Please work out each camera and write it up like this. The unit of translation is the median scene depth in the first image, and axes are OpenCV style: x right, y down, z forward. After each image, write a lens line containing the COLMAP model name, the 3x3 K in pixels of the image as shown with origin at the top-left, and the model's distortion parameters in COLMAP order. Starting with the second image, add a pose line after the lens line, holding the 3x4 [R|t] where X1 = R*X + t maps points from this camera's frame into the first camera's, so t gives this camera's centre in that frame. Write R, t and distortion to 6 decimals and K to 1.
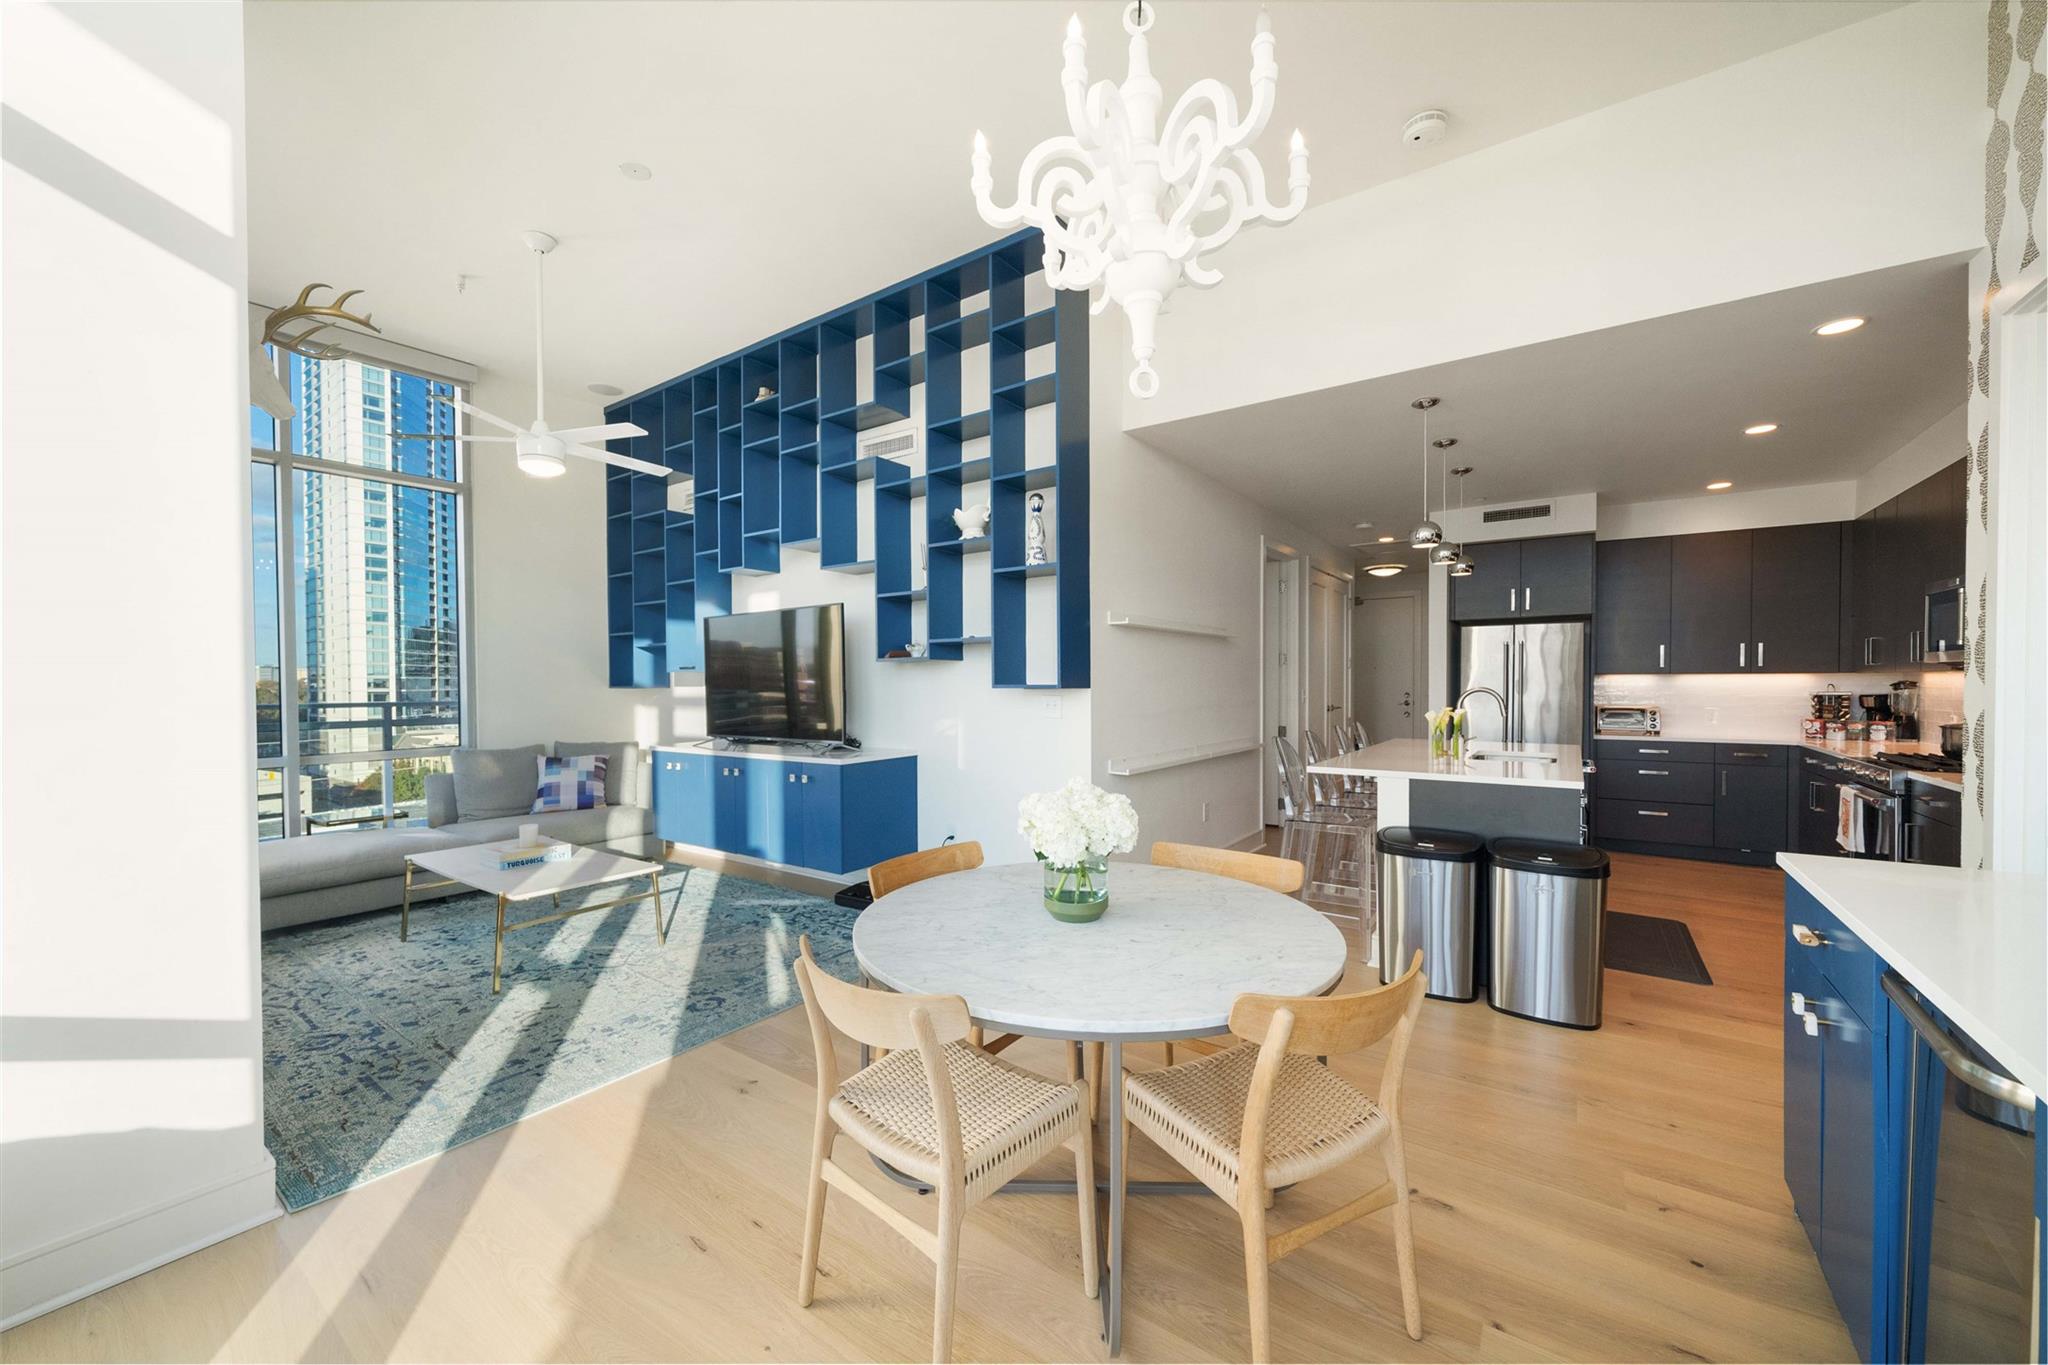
lens RADIAL K [[776.4, 0, 1023.4], [0, 776.4, 693.0], [0, 0, 1]] dist [-0.006569, -0.000082]
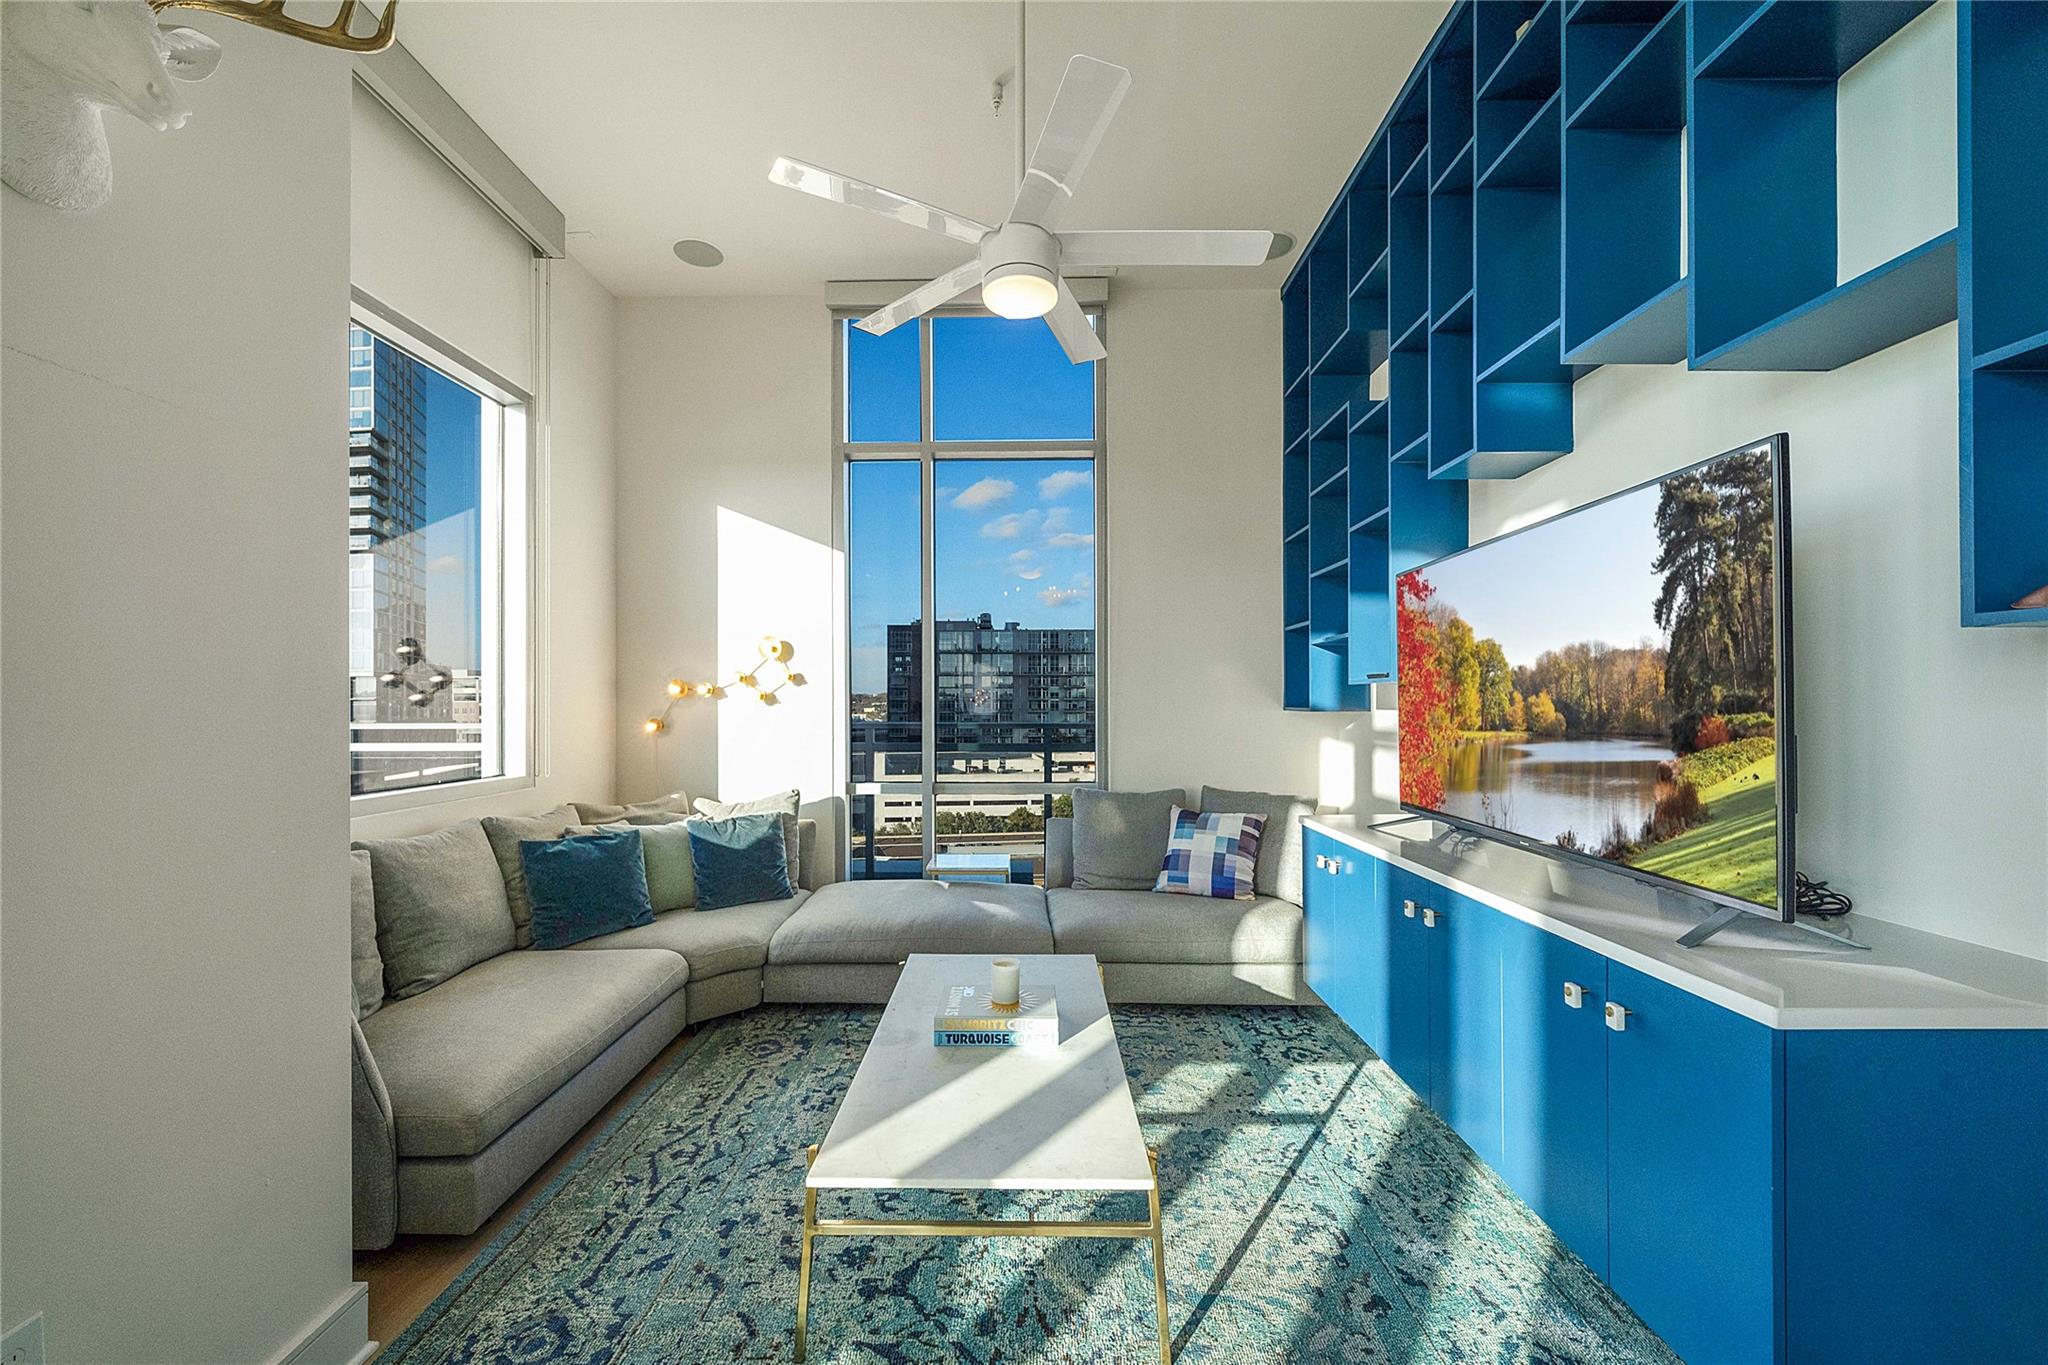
lens RADIAL K [[776.4, 0, 1012.1], [0, 776.4, 705.9], [0, 0, 1]] dist [-0.006569, -0.000082]
pose [[0.558424, 0.009840, -0.829497, -0.131602], [-0.013491, 0.999905, 0.002780, -0.011060], [0.829446, 0.009638, 0.558504, 0.509897]]
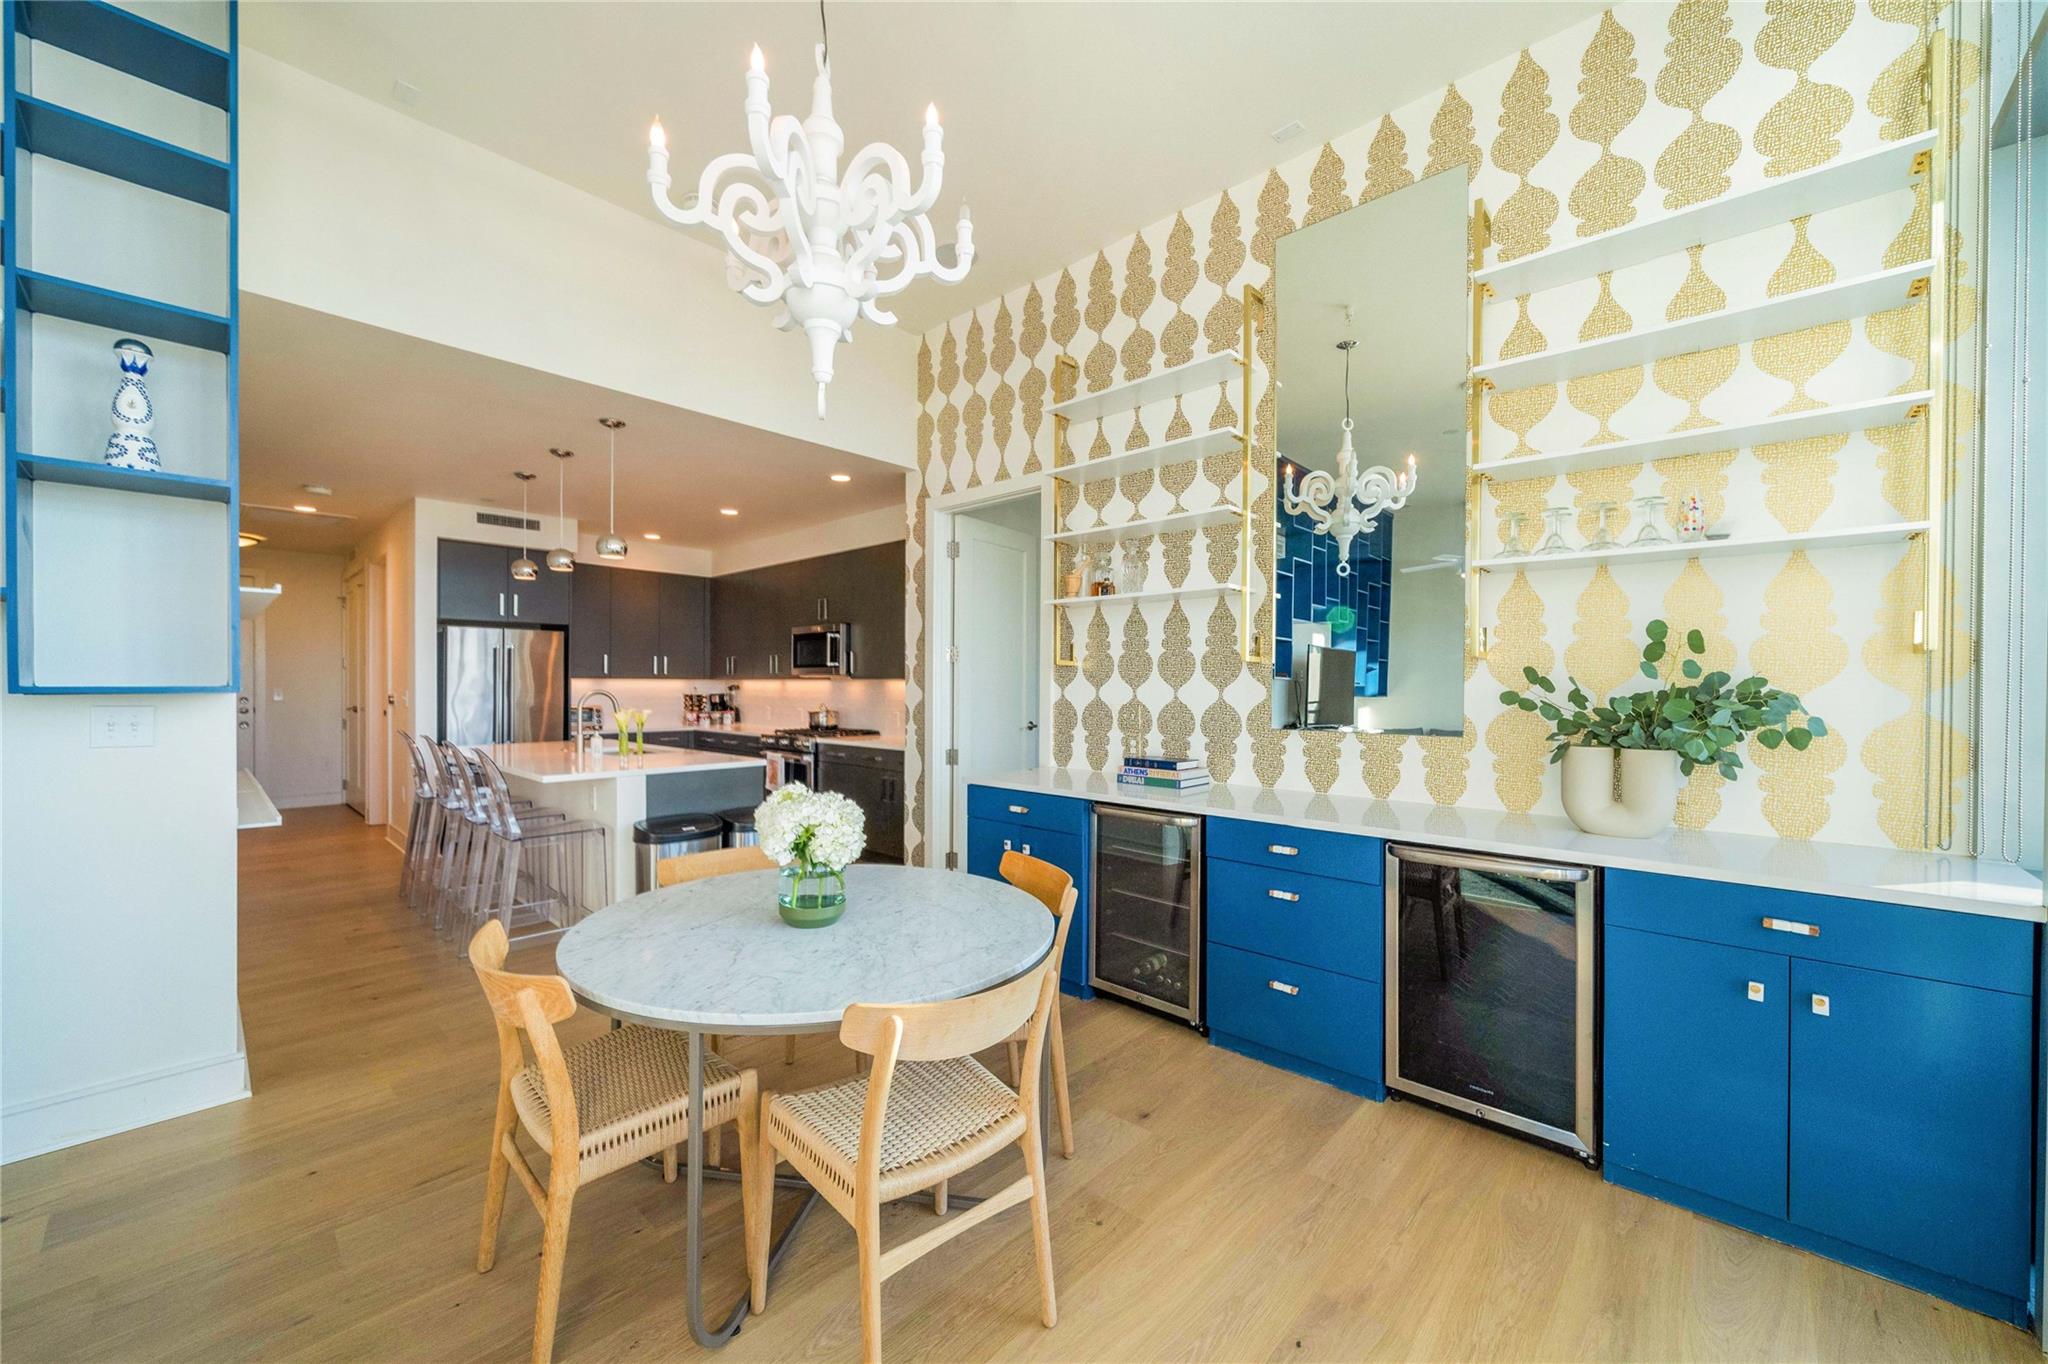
lens RADIAL K [[776.4, 0, 1003.6], [0, 776.4, 689.2], [0, 0, 1]] dist [-0.006569, -0.000082]
pose [[0.122249, -0.000461, 0.992499, -0.346817], [0.008411, 0.999964, -0.000572, -0.002419], [-0.992464, 0.008418, 0.122248, 0.249461]]
